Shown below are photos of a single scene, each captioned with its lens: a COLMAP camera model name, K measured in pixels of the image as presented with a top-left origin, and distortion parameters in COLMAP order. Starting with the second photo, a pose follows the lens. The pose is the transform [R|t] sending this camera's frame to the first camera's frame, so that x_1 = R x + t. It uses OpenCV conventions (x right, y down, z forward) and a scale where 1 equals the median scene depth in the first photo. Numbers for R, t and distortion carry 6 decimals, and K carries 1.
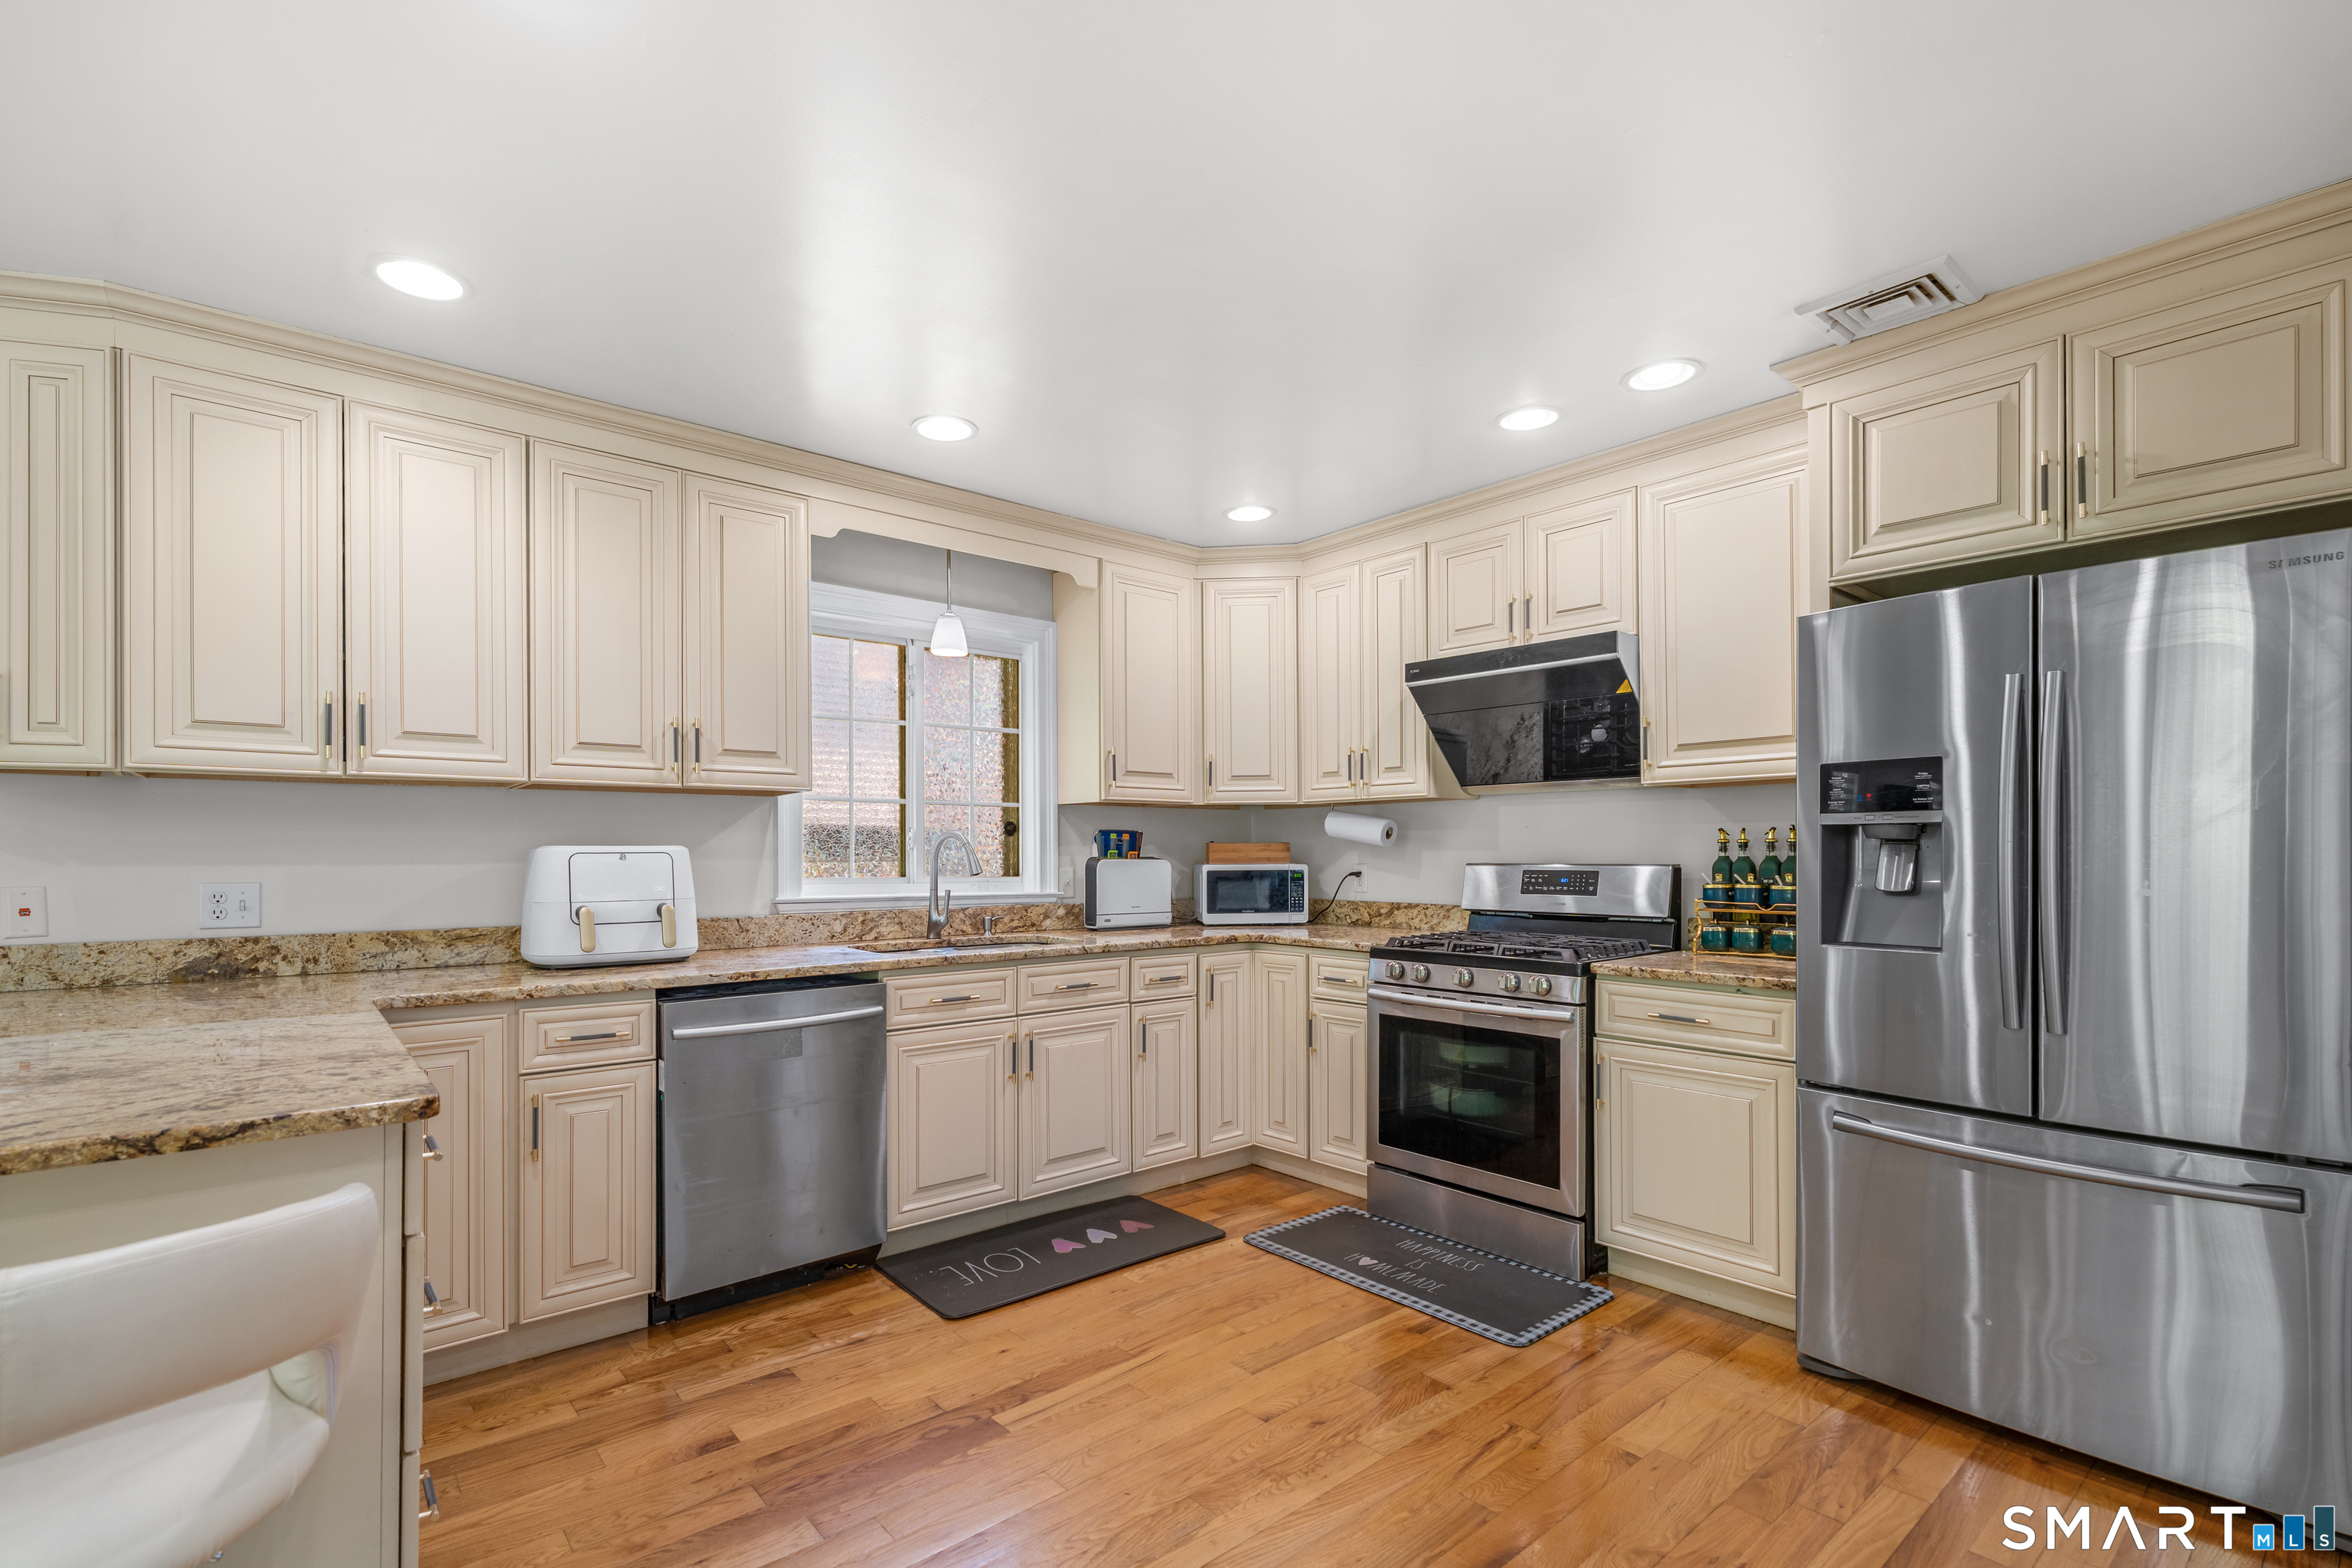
lens RADIAL K [[1073.1, 0, 1168.6], [0, 1073.1, 855.3], [0, 0, 1]] dist [0.001458, 0.000080]
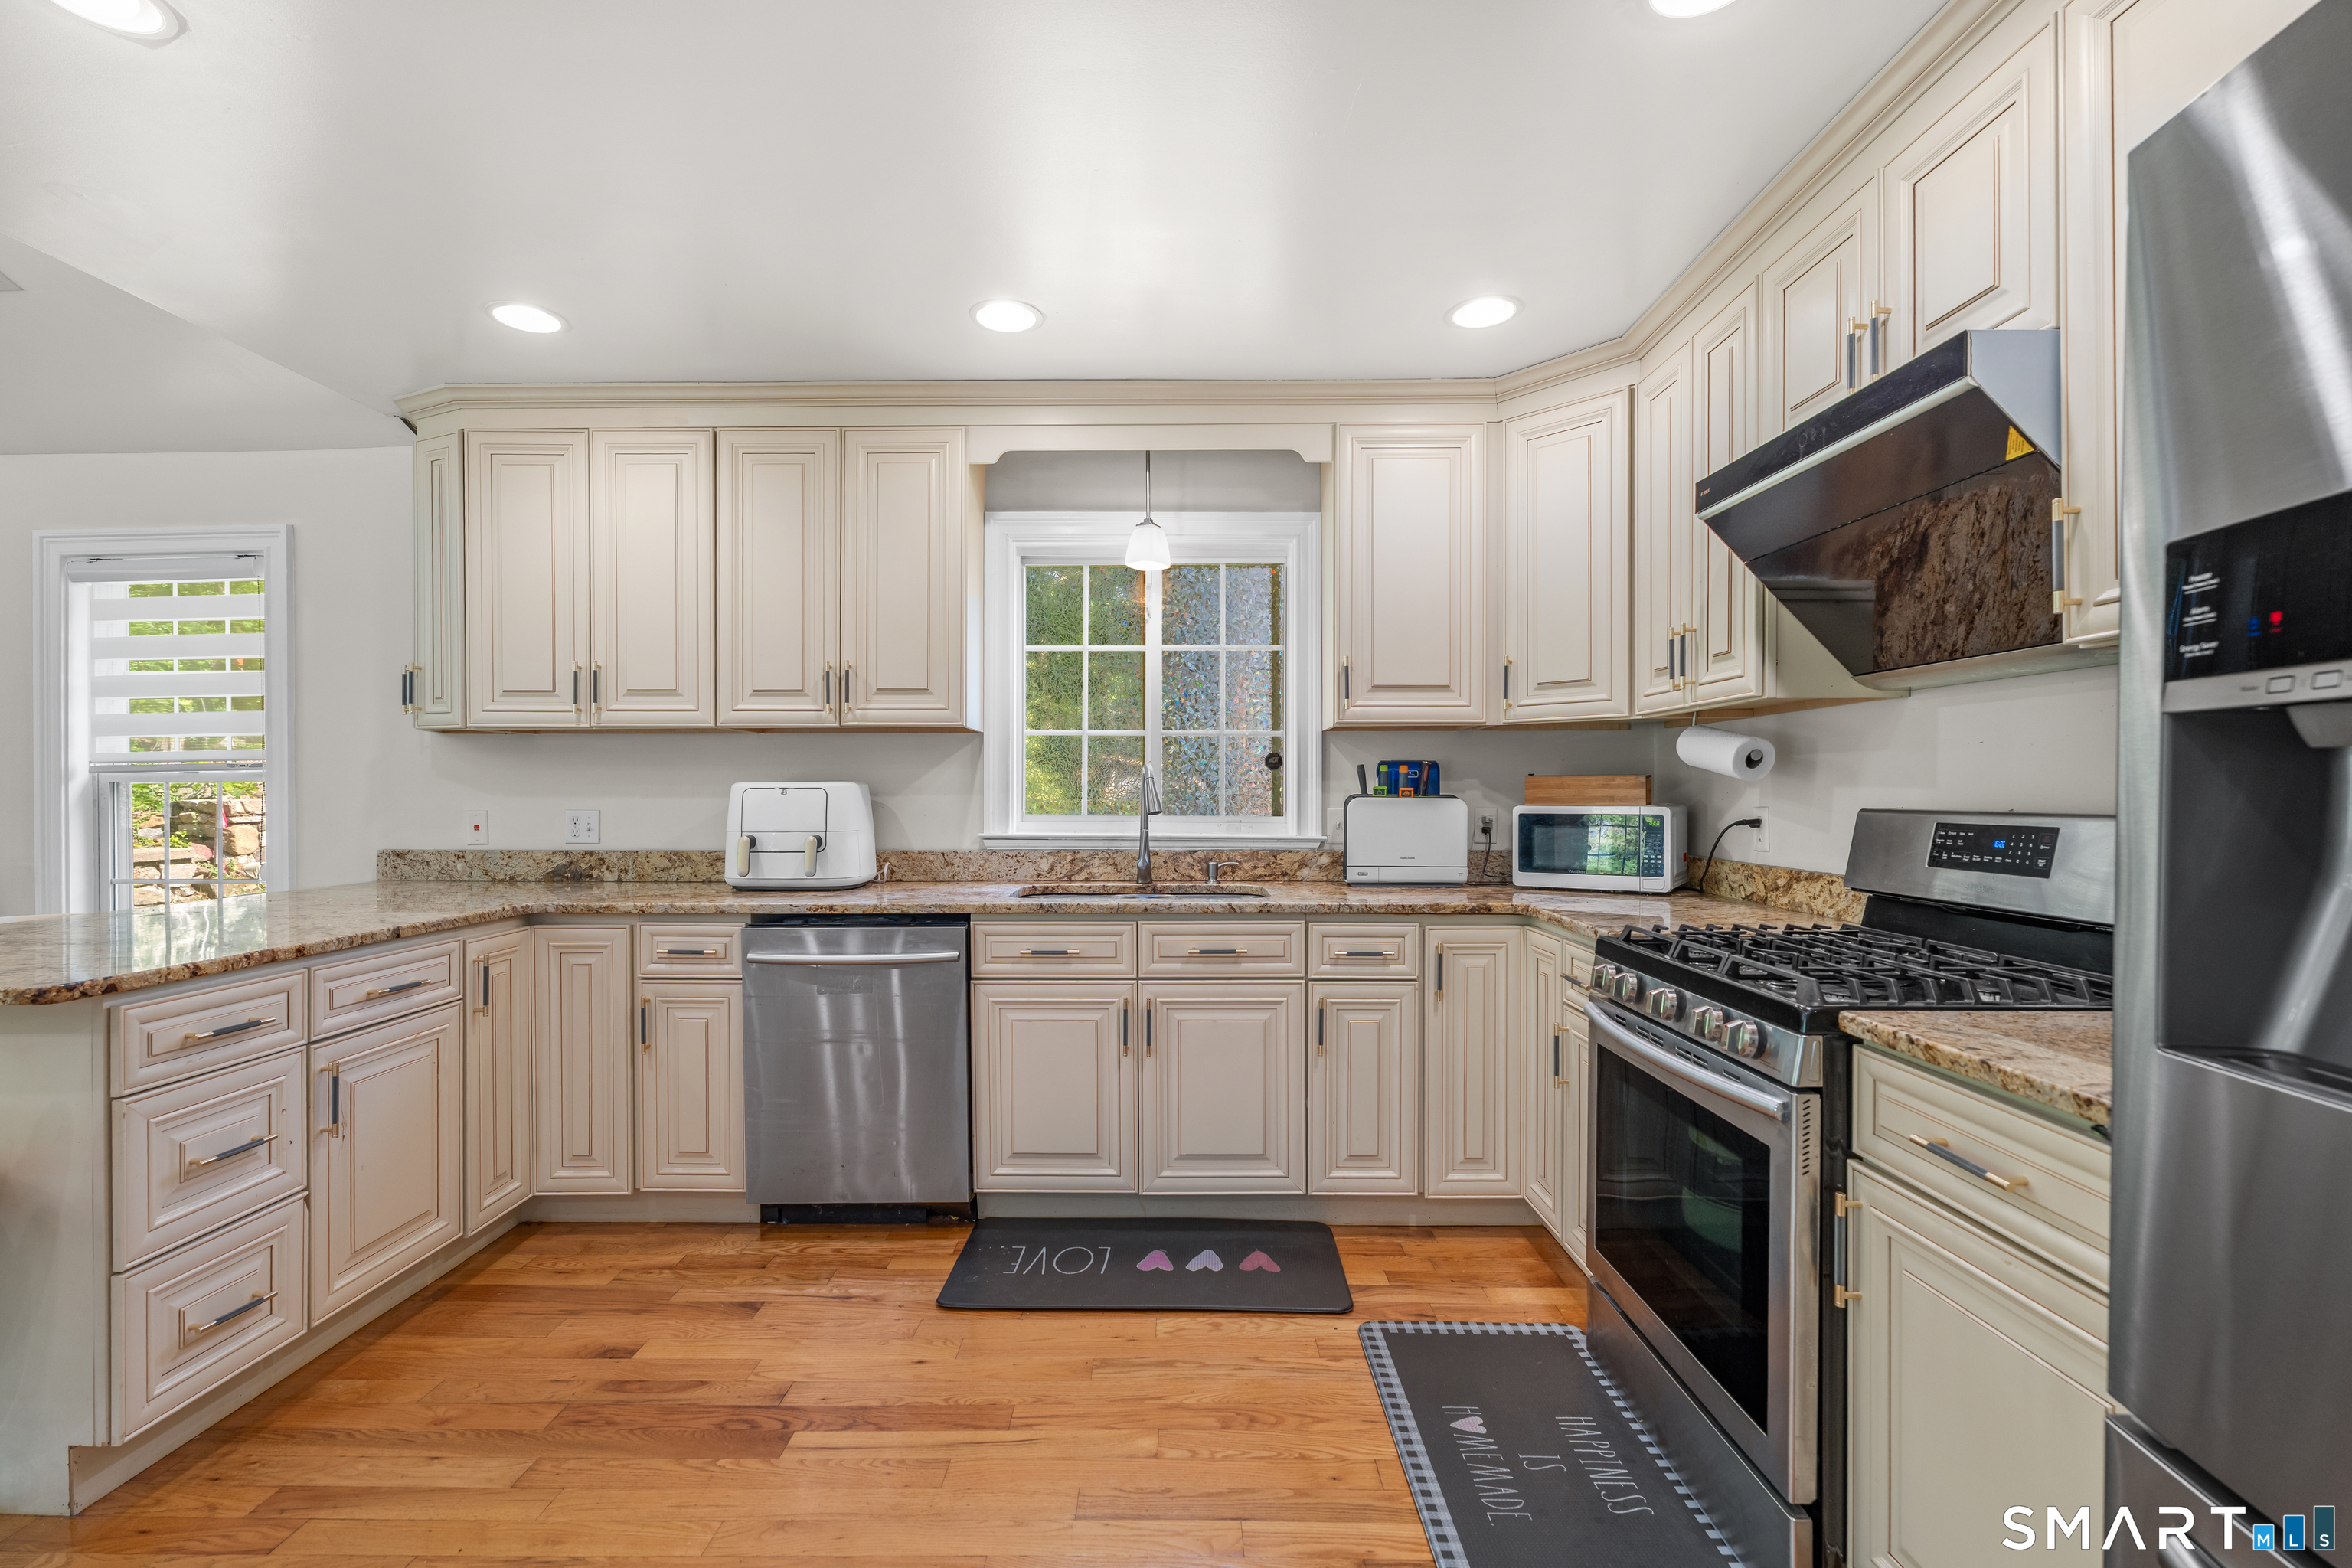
lens RADIAL K [[1055.7, 0, 1165.1], [0, 1055.7, 799.9], [0, 0, 1]] dist [0.001667, 0.000235]
pose [[0.754227, 0.008344, -0.656561, 0.429456], [-0.003623, 0.999957, 0.008546, -0.000826], [0.656604, -0.004067, 0.754225, 0.377688]]
